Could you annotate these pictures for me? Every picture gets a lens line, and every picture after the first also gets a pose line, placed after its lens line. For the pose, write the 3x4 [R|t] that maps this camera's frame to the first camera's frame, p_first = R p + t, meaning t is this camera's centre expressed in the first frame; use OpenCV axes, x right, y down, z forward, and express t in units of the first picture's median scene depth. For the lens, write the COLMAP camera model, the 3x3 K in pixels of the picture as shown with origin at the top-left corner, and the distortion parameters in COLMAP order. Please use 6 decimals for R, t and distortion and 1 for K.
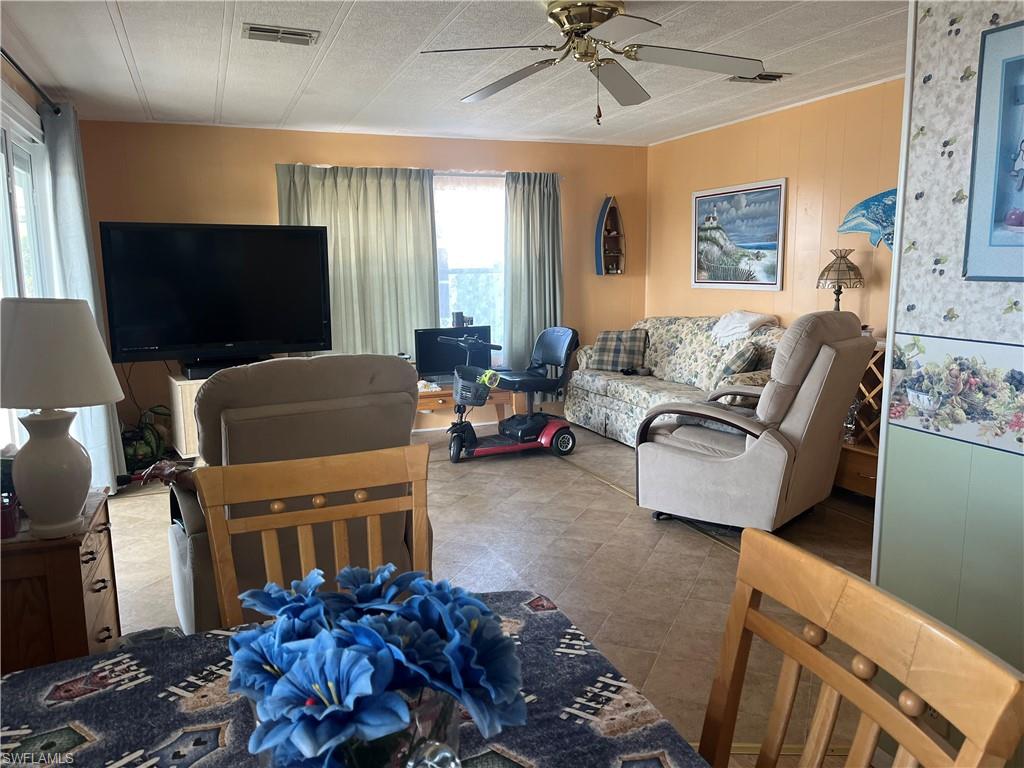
lens RADIAL K [[777.7, 0, 515.3], [0, 777.7, 388.9], [0, 0, 1]] dist [0.048663, -0.071463]
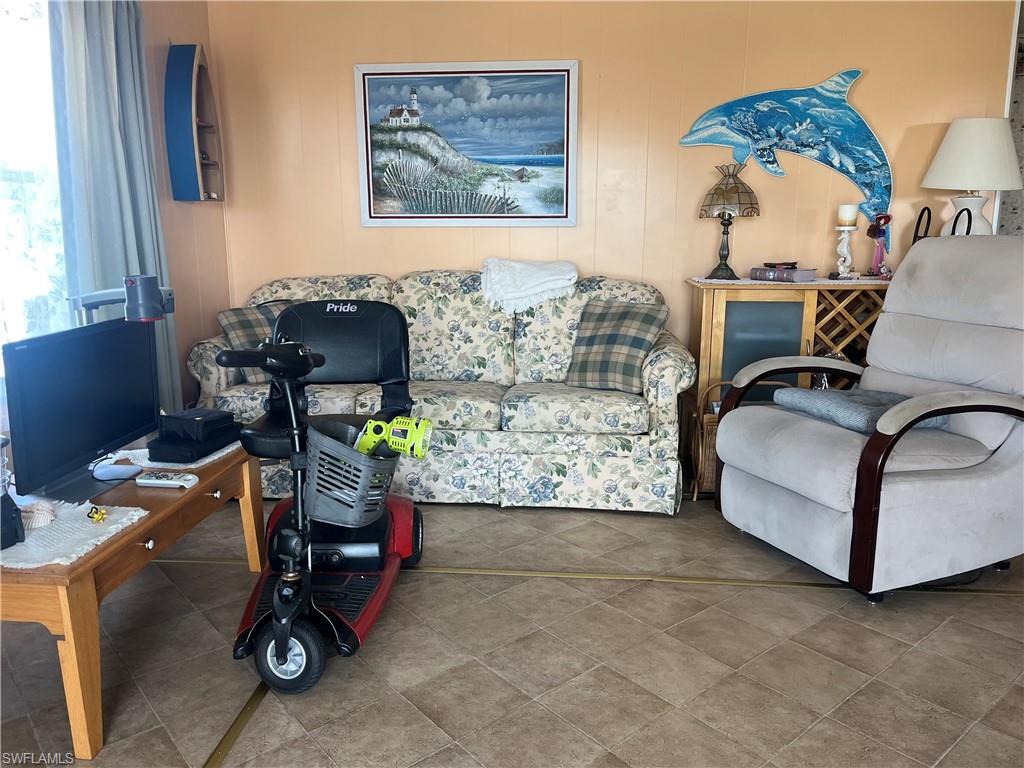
lens RADIAL K [[777.7, 0, 512.1], [0, 777.7, 384.3], [0, 0, 1]] dist [0.048663, -0.071463]
pose [[0.464057, -0.160094, 0.871218, -0.302122], [0.133626, 0.984929, 0.109813, -0.065566], [-0.875668, 0.065458, 0.478456, 0.678375]]
